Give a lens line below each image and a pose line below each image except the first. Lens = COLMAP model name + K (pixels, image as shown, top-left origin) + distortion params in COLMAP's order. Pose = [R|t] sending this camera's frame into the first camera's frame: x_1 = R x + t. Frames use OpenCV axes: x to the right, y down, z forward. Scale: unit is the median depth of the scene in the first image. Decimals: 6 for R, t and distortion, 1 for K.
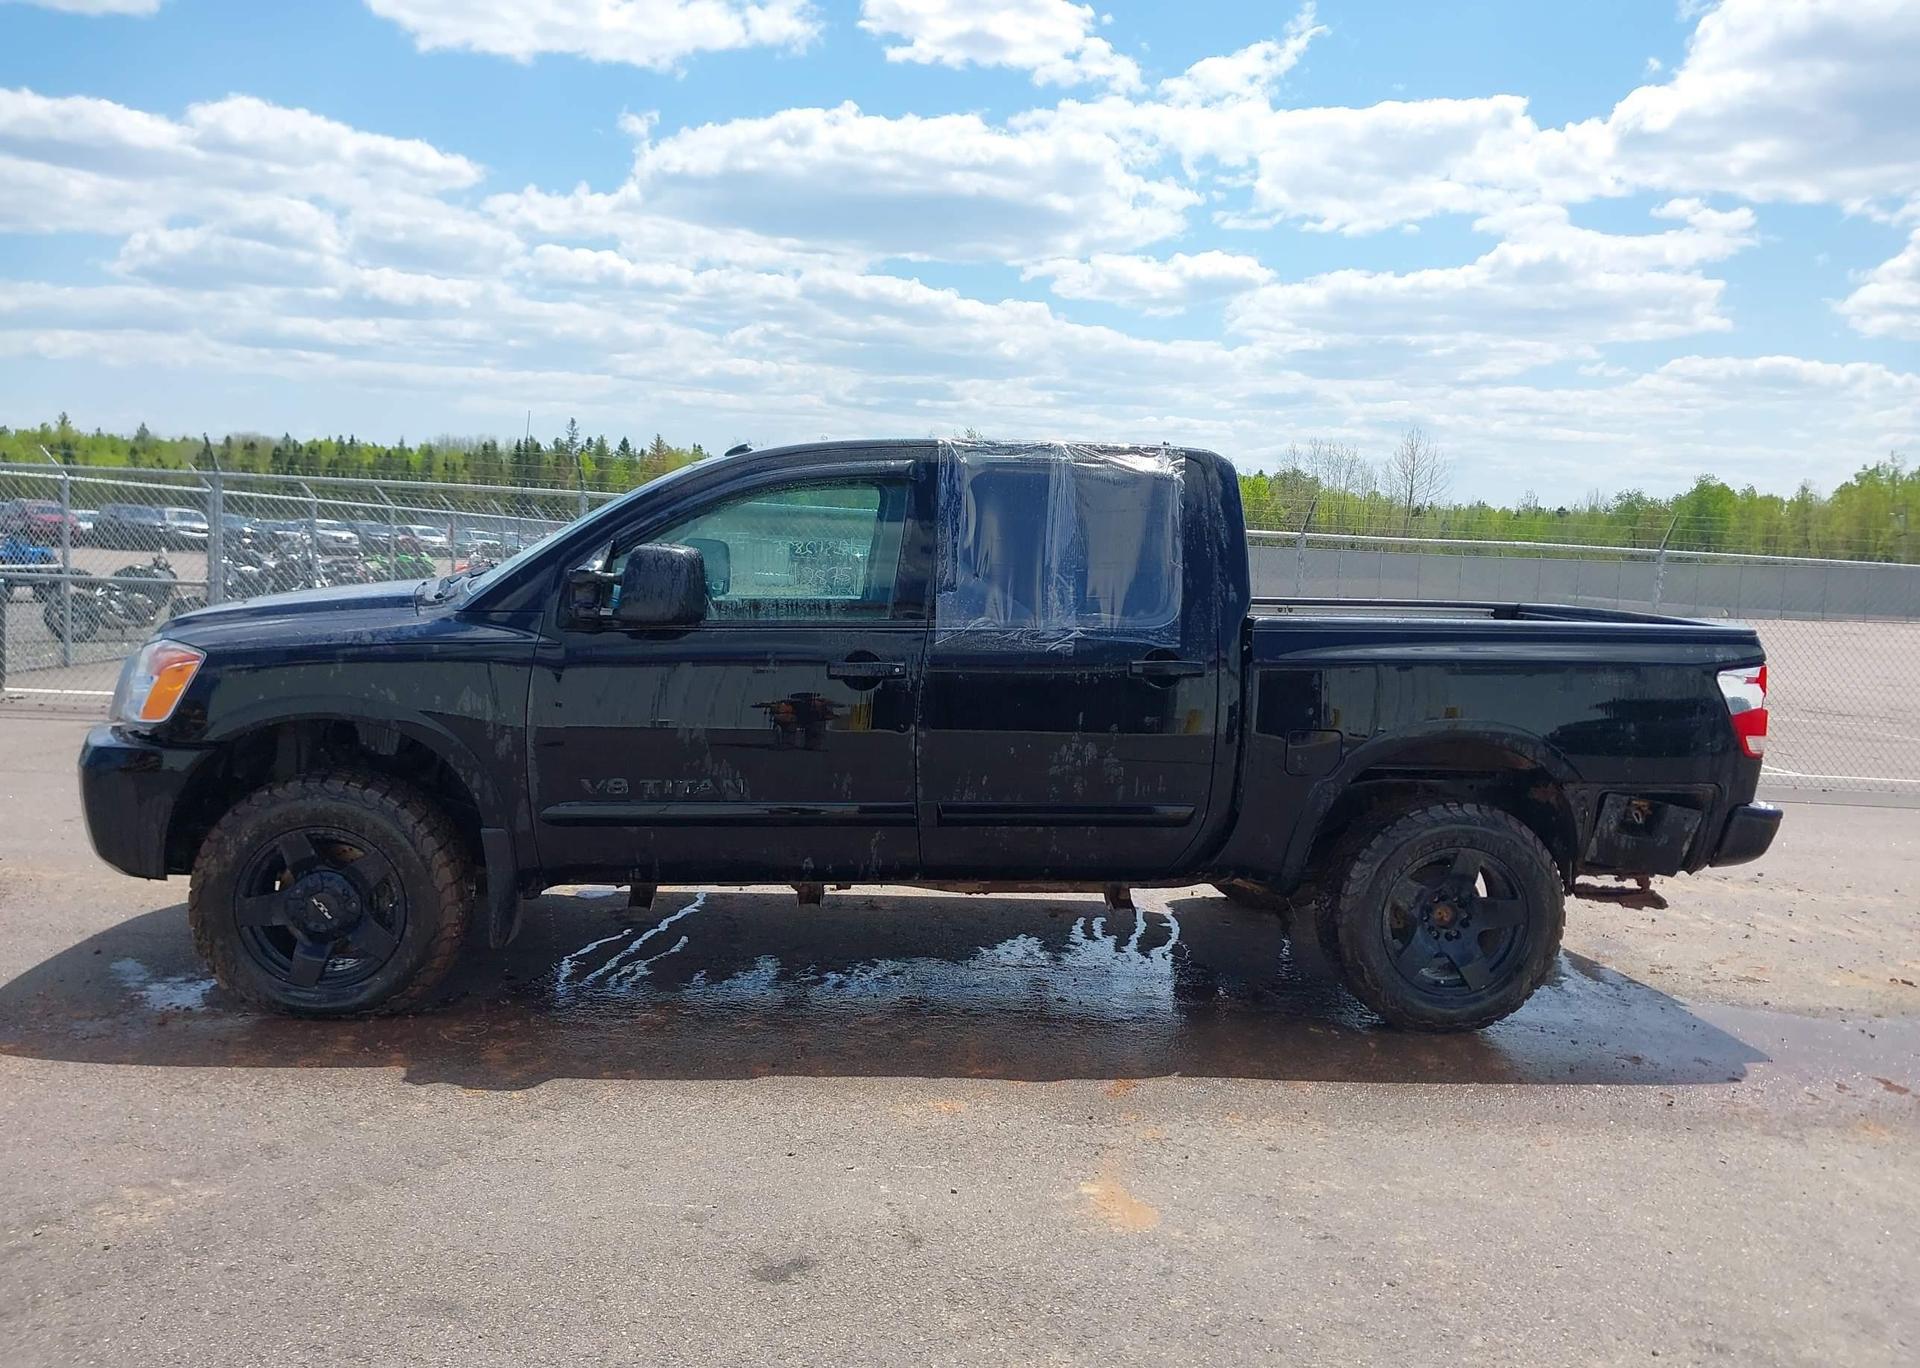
lens RADIAL K [[1506.3, 0, 972.2], [0, 1506.3, 678.2], [0, 0, 1]] dist [0.032930, -0.035339]
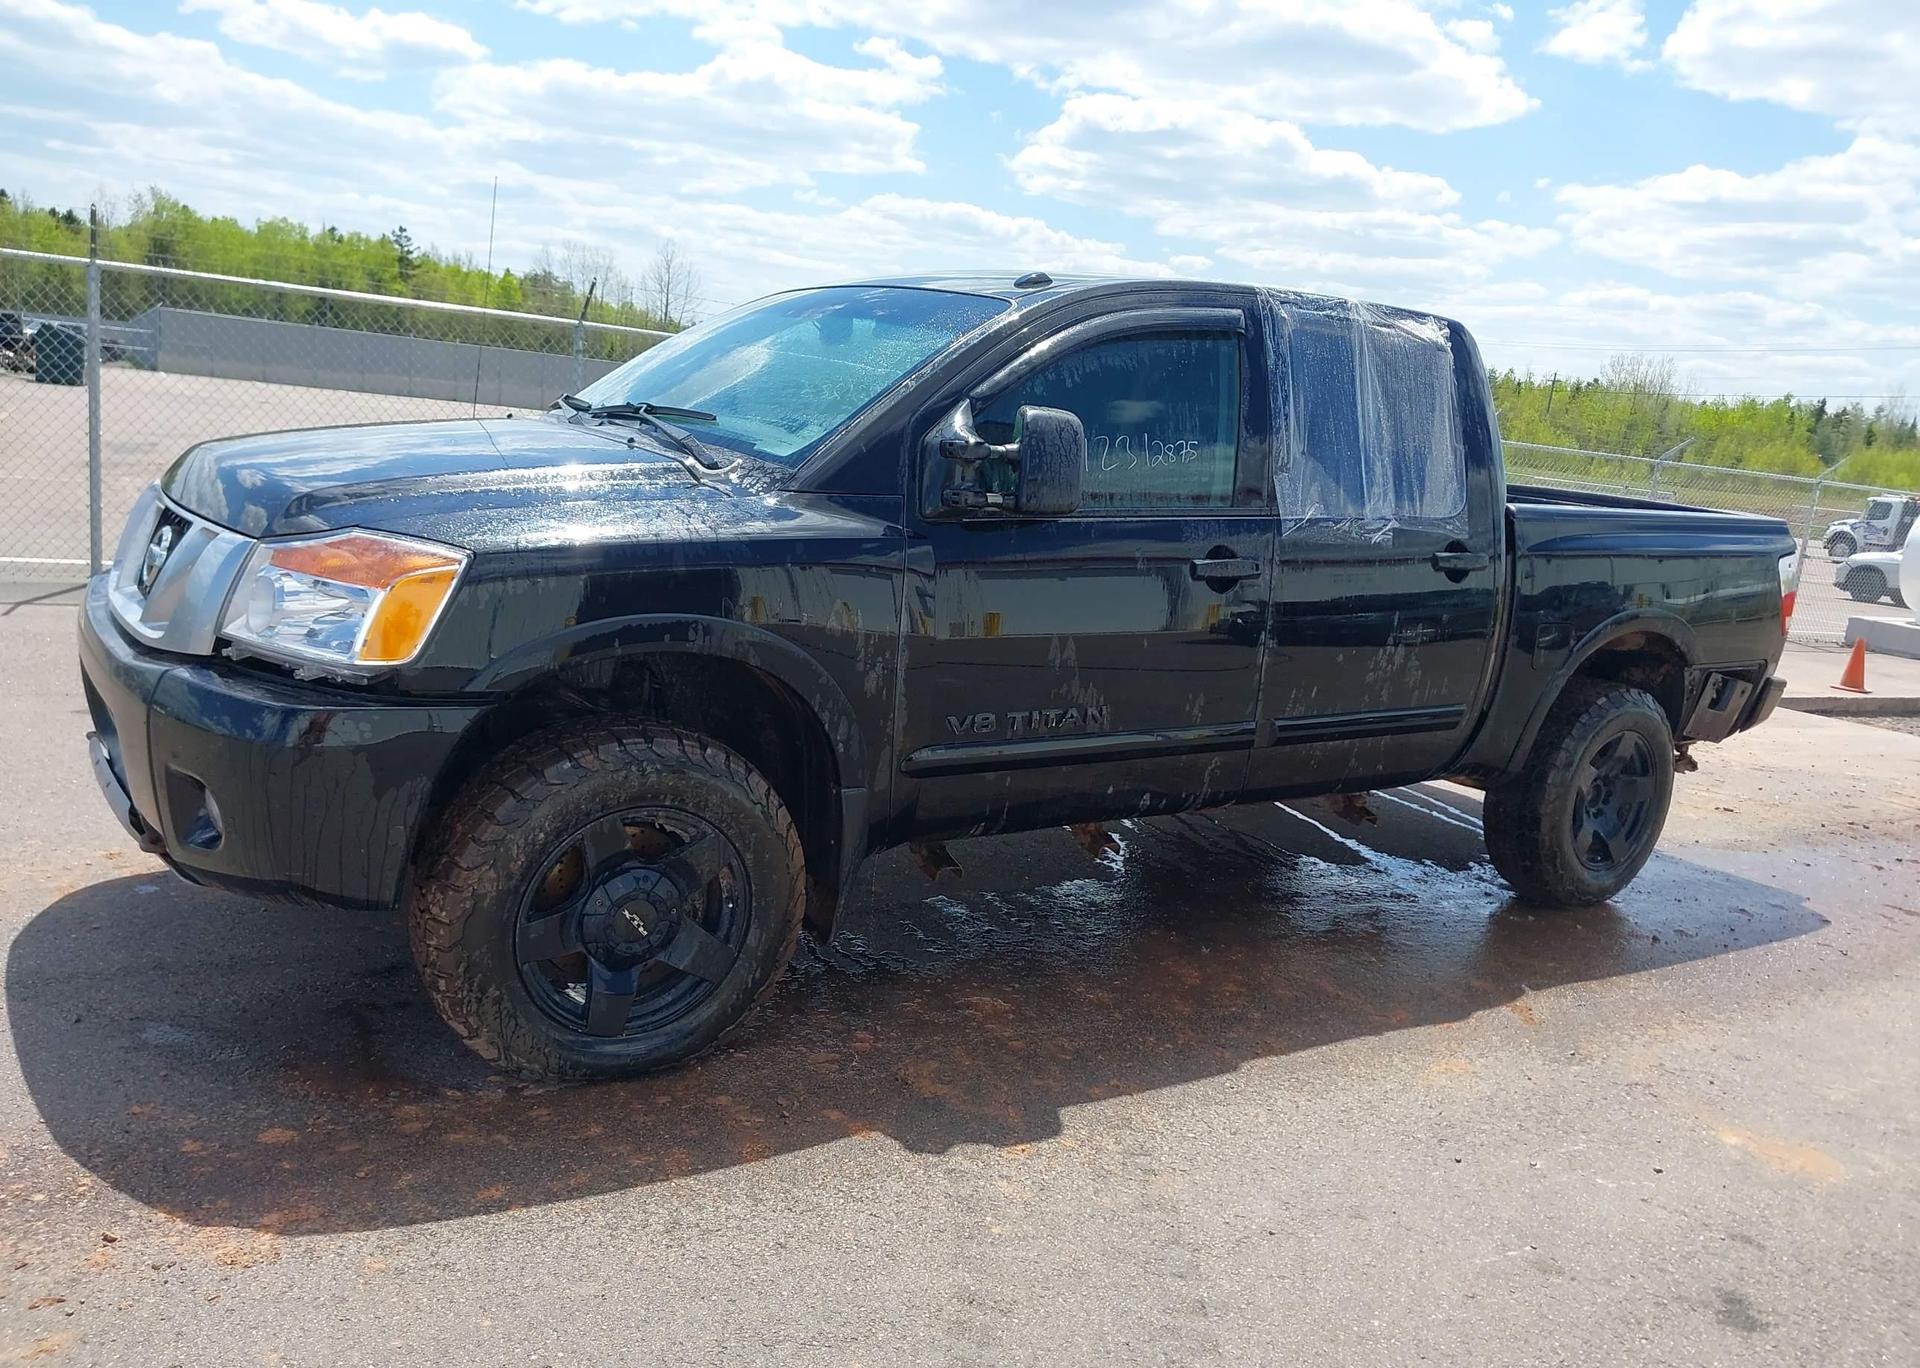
lens RADIAL K [[1506.3, 0, 967.0], [0, 1506.3, 686.1], [0, 0, 1]] dist [0.032930, -0.035339]
pose [[0.879591, -0.042811, 0.473801, -0.570400], [-0.018293, 0.992162, 0.123609, -0.038782], [-0.475379, -0.117392, 0.871914, 0.317727]]
